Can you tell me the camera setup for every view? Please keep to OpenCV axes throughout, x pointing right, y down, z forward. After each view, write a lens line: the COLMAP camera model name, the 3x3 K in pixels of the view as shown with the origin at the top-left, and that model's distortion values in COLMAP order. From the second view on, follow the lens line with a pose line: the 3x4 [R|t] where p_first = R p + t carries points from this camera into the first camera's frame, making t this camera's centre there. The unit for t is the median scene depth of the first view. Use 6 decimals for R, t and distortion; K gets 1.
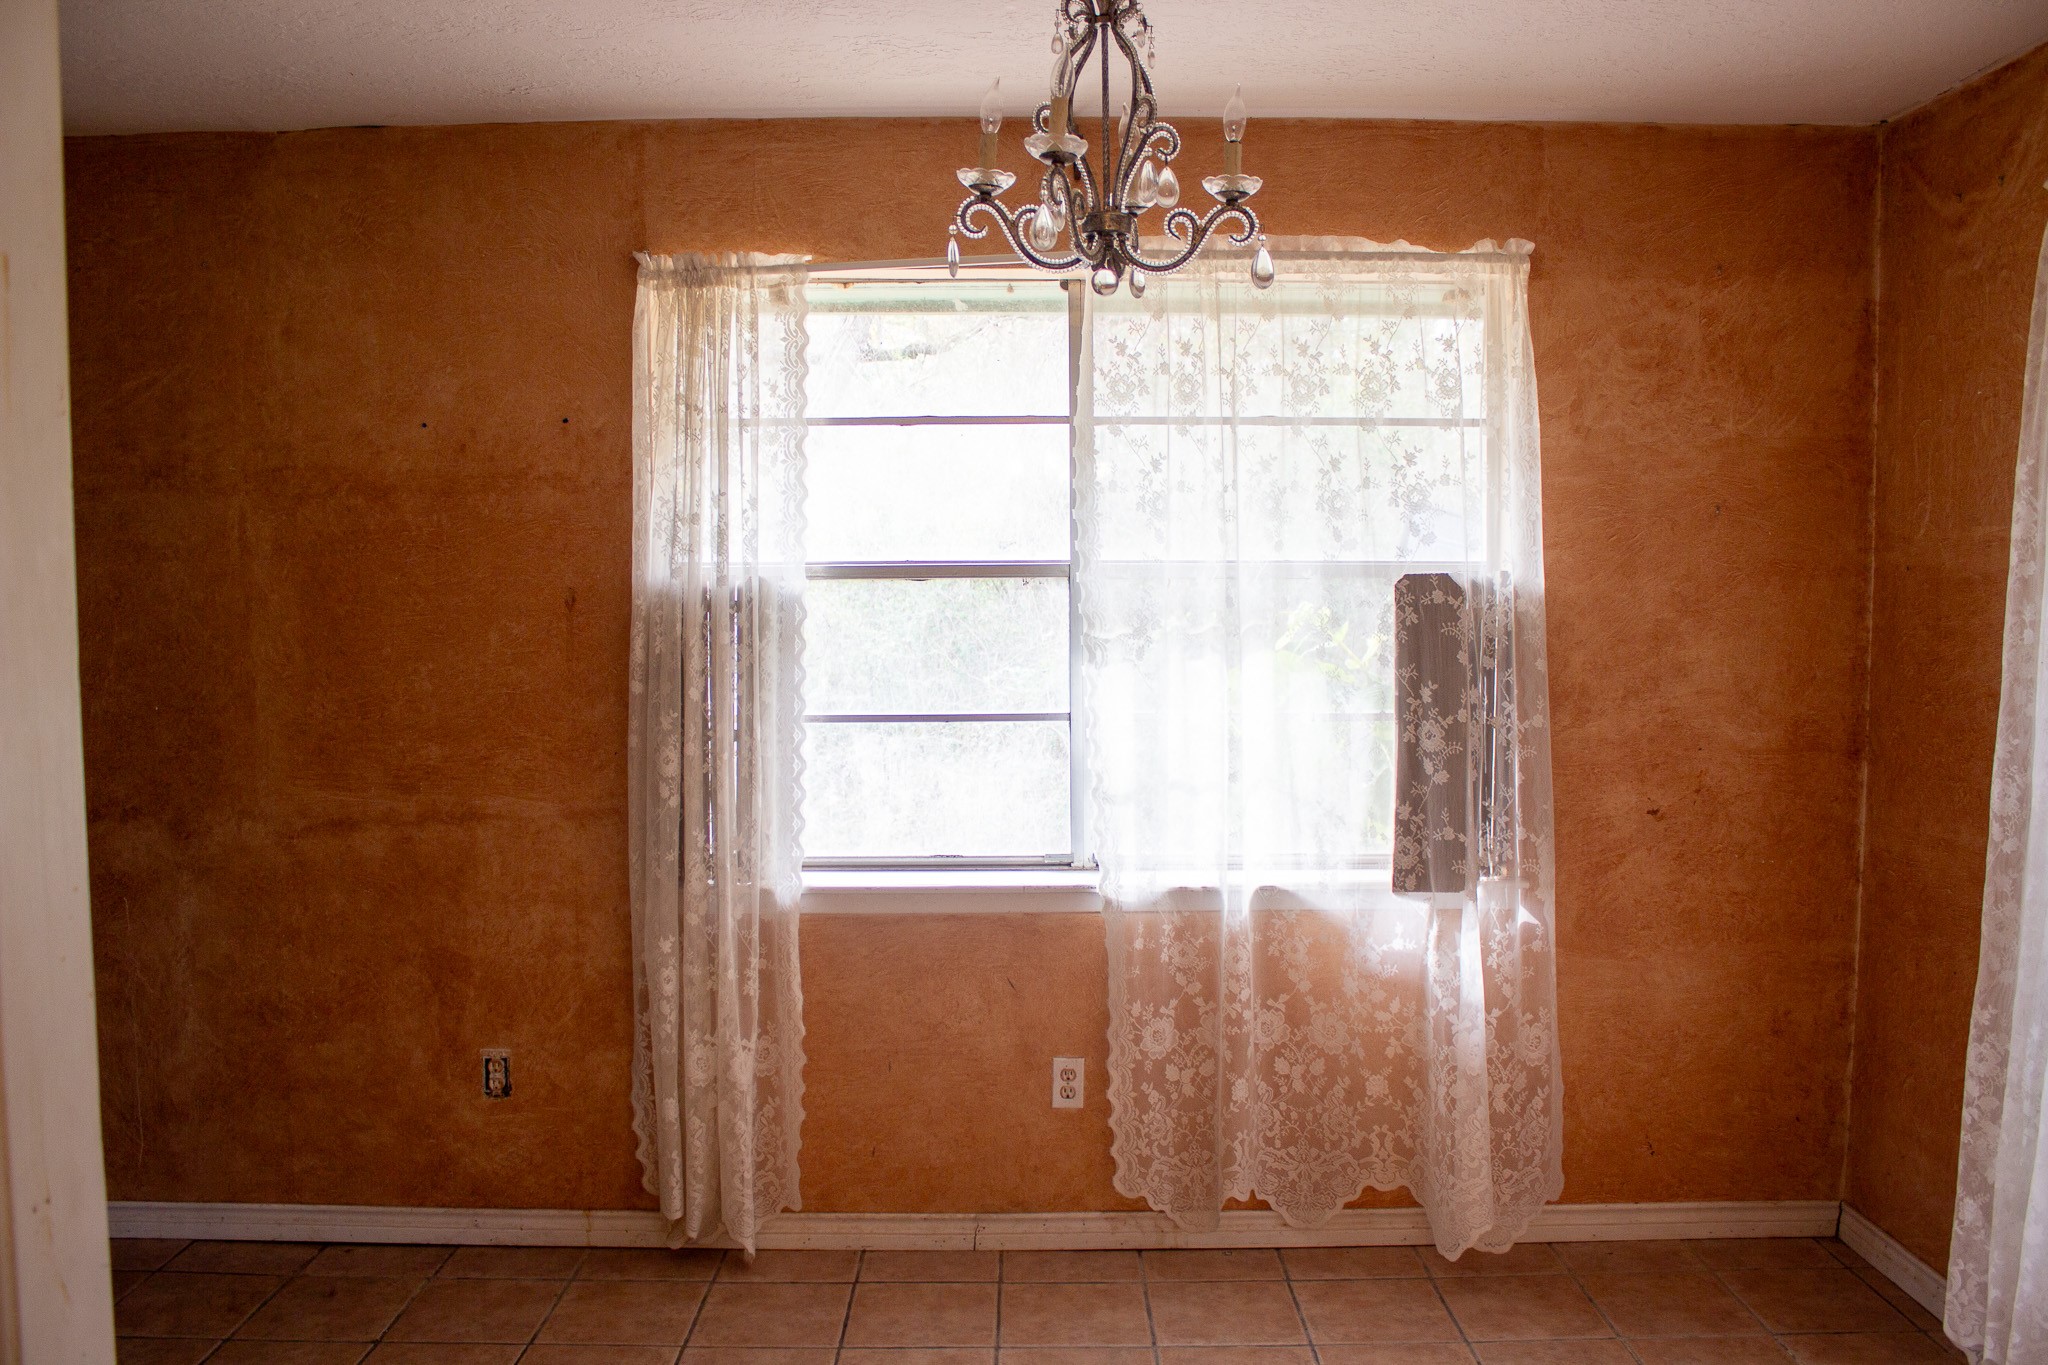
lens RADIAL K [[1708.3, 0, 967.2], [0, 1708.3, 667.5], [0, 0, 1]] dist [-0.150799, 0.111857]
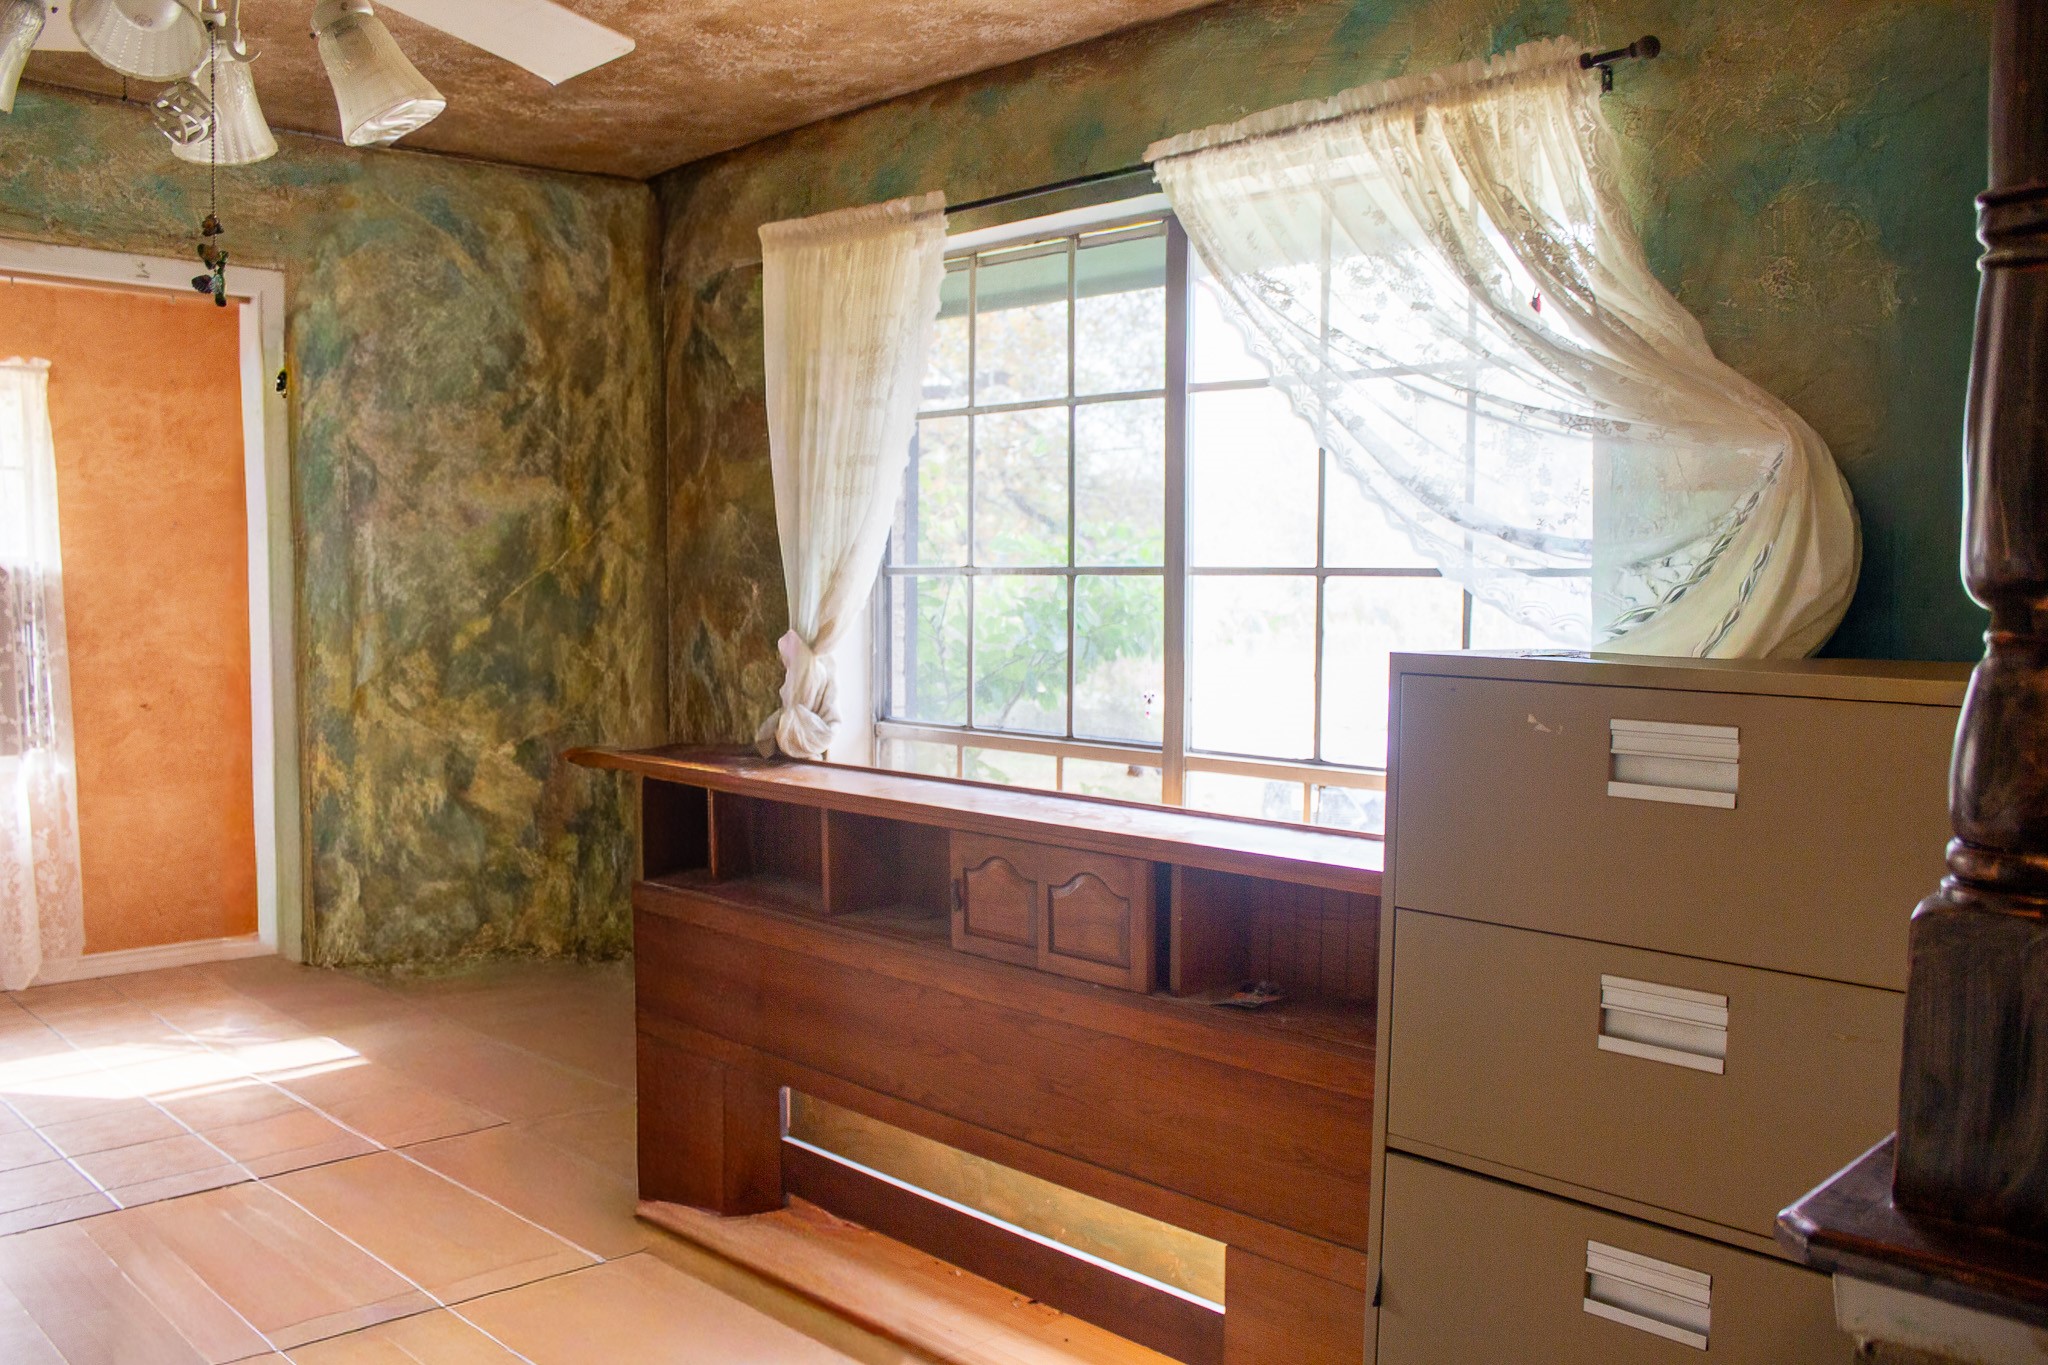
lens RADIAL K [[1708.3, 0, 1058.6], [0, 1708.3, 695.2], [0, 0, 1]] dist [-0.150799, 0.111857]
pose [[0.685758, -0.046762, 0.726326, -0.161586], [0.034654, 0.998900, 0.031593, 0.057215], [-0.727004, 0.003505, 0.686624, -0.816837]]
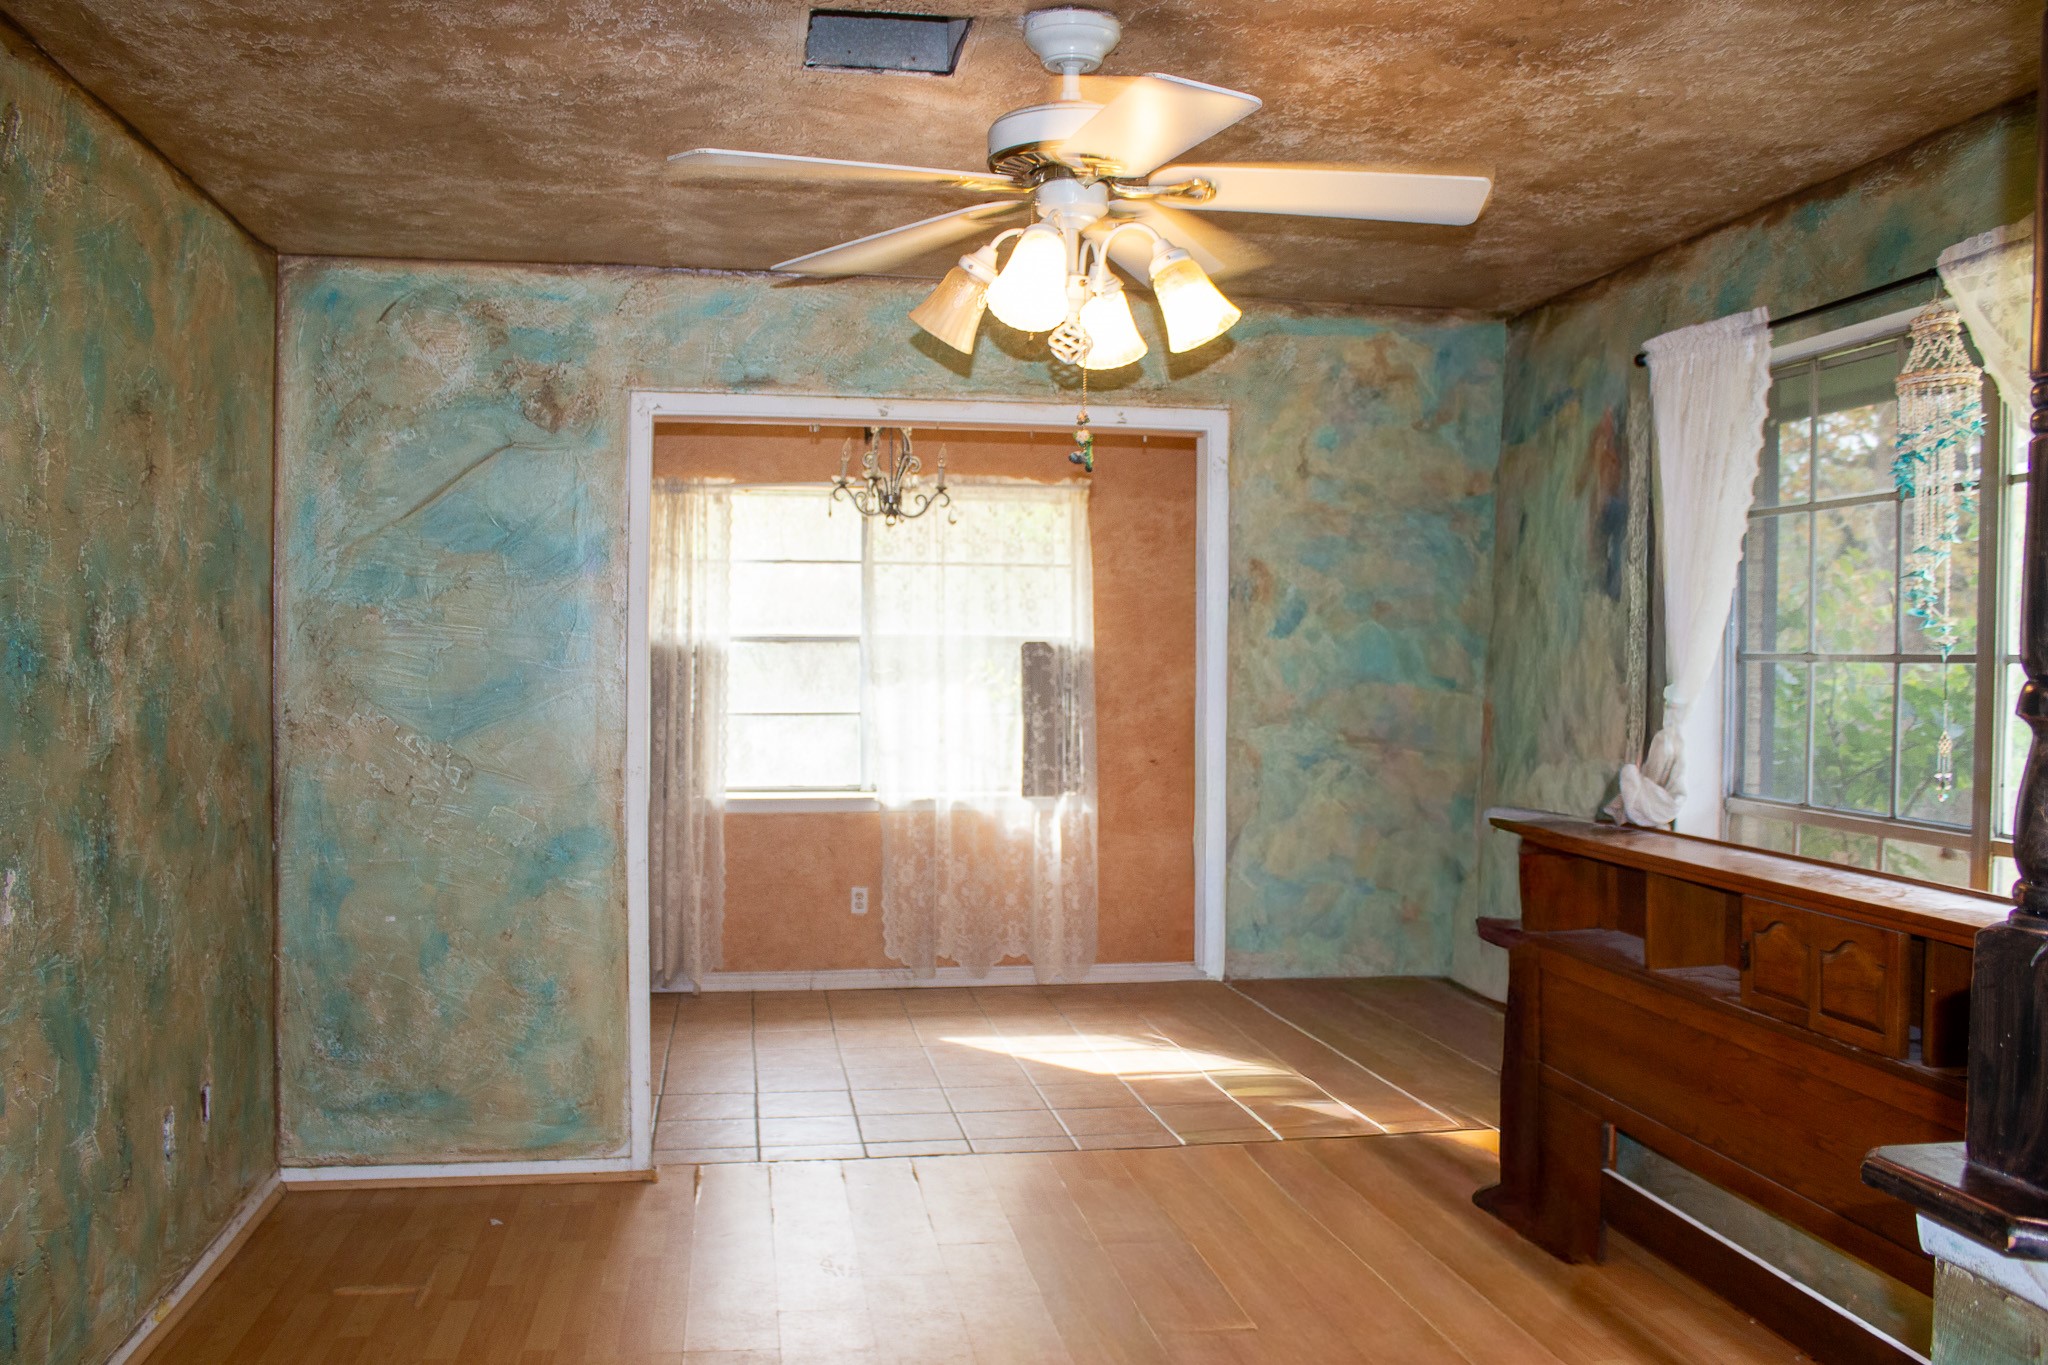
lens RADIAL K [[1708.3, 0, 1010.9], [0, 1708.3, 693.8], [0, 0, 1]] dist [-0.150799, 0.111857]
pose [[0.982225, 0.005388, 0.187628, -0.144639], [0.000030, 0.999583, -0.028867, 0.066429], [-0.187705, 0.028359, 0.981816, -1.008056]]
